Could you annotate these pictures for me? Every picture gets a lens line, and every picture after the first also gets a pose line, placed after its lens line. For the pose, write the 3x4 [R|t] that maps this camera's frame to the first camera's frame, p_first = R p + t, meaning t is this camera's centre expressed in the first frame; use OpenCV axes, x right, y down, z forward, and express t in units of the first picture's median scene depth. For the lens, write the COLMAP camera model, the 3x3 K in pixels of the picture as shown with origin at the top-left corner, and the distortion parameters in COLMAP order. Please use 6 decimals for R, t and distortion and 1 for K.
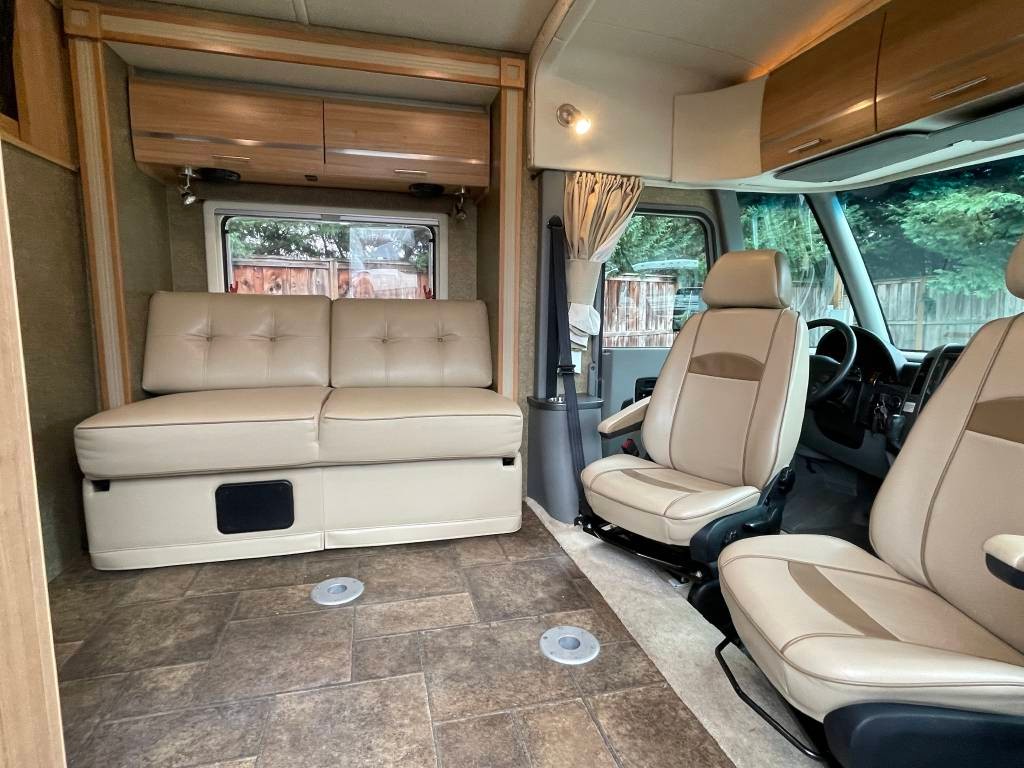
lens RADIAL K [[530.6, 0, 514.7], [0, 530.6, 378.0], [0, 0, 1]] dist [-0.006927, 0.002516]
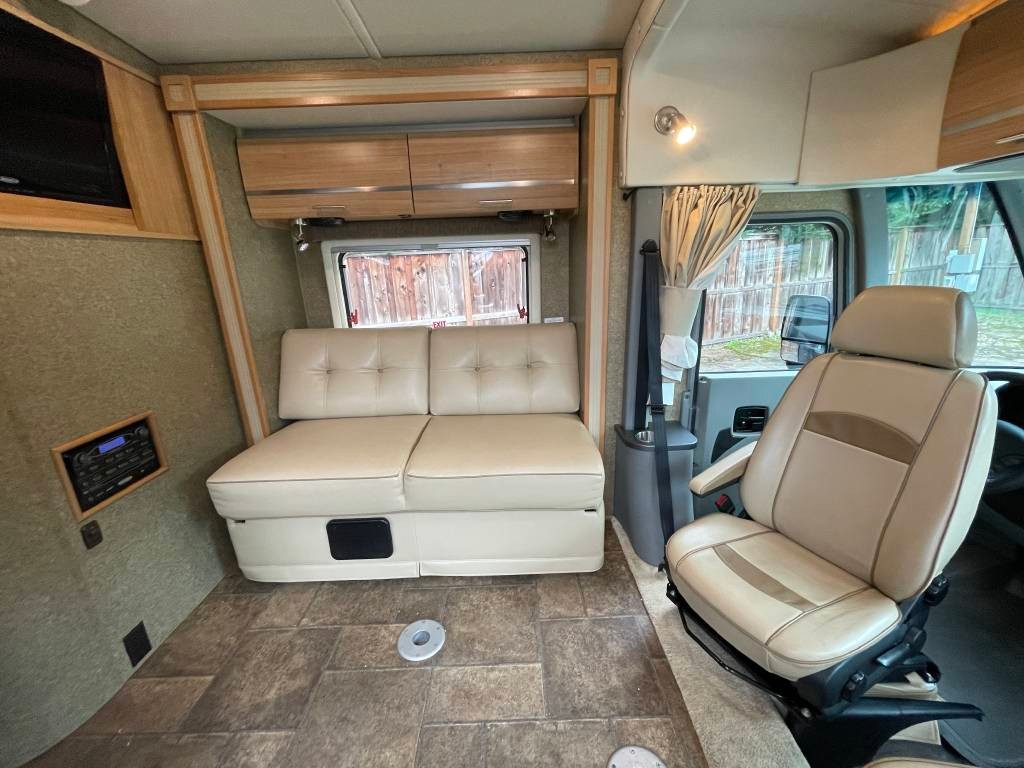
lens RADIAL K [[414.8, 0, 514.0], [0, 414.8, 380.1], [0, 0, 1]] dist [-0.004827, 0.000938]
pose [[0.968536, 0.022775, -0.247830, 0.036391], [0.014736, 0.988809, 0.148458, -0.195081], [0.248437, -0.147439, 0.957361, 0.252327]]
